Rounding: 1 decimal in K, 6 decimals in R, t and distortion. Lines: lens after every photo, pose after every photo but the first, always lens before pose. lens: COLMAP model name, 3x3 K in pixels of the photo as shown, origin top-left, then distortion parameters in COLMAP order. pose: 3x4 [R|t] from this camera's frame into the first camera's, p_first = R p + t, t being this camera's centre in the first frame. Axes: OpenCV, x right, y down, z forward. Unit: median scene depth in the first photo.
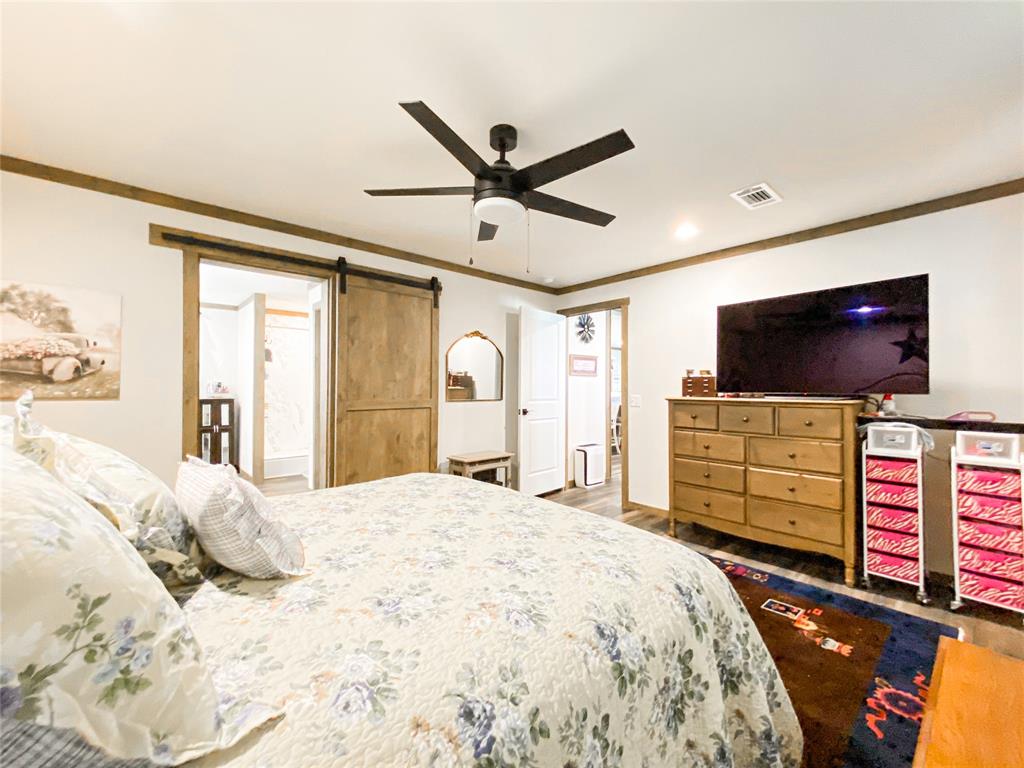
lens RADIAL K [[424.7, 0, 510.2], [0, 424.7, 385.2], [0, 0, 1]] dist [-0.000437, 0.000081]
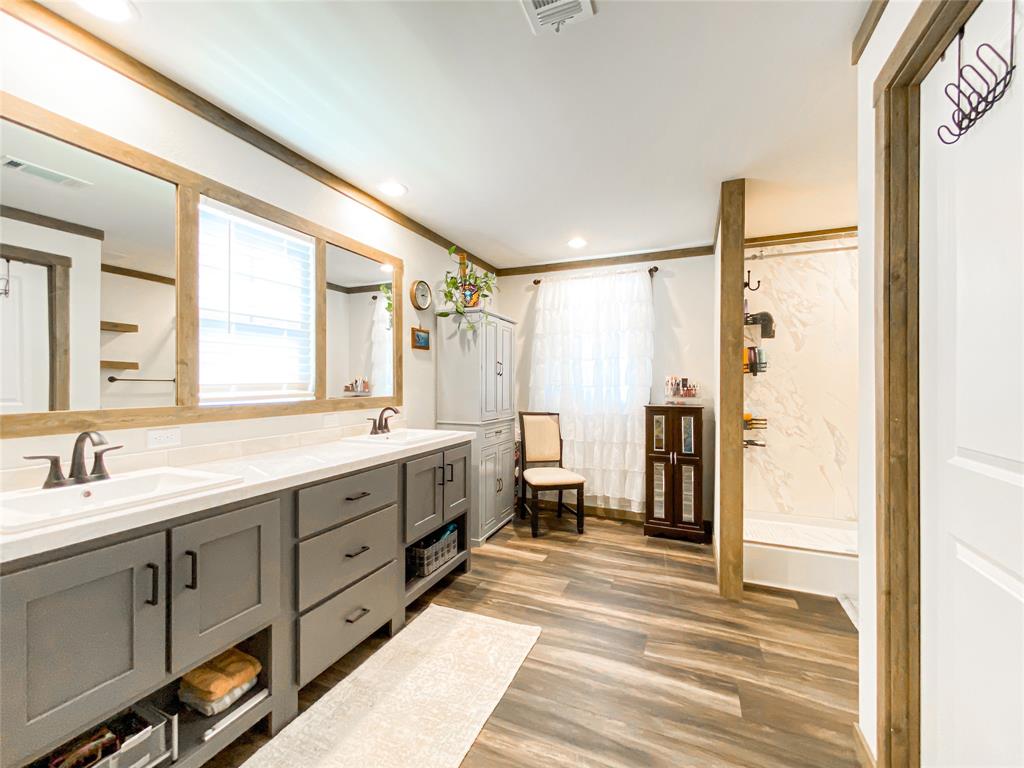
lens RADIAL K [[424.7, 0, 518.9], [0, 424.7, 384.5], [0, 0, 1]] dist [-0.000437, 0.000081]
pose [[0.432059, 0.004767, -0.901833, -0.254555], [0.001228, 0.999982, 0.005874, -0.002257], [0.901845, -0.003646, 0.432045, 0.548477]]
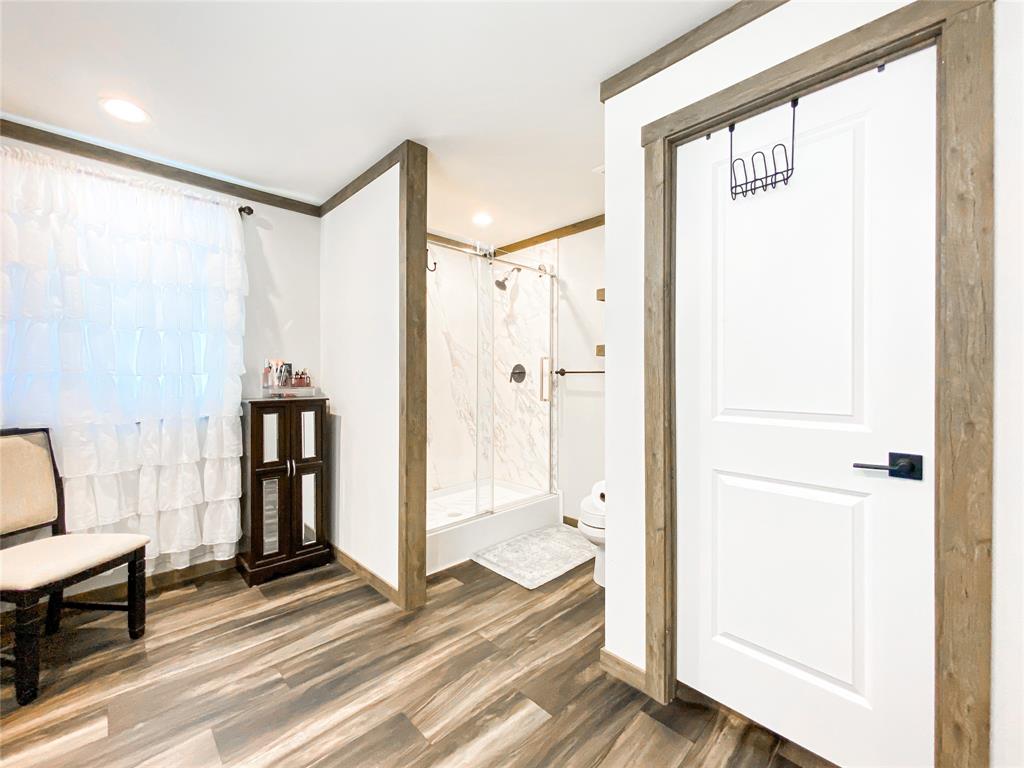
lens RADIAL K [[424.7, 0, 519.0], [0, 424.7, 375.3], [0, 0, 1]] dist [-0.000437, 0.000081]
pose [[0.998911, -0.001777, 0.046624, -0.468867], [0.001467, 0.999977, 0.006683, 0.003115], [-0.046635, -0.006607, 0.998890, 0.537966]]
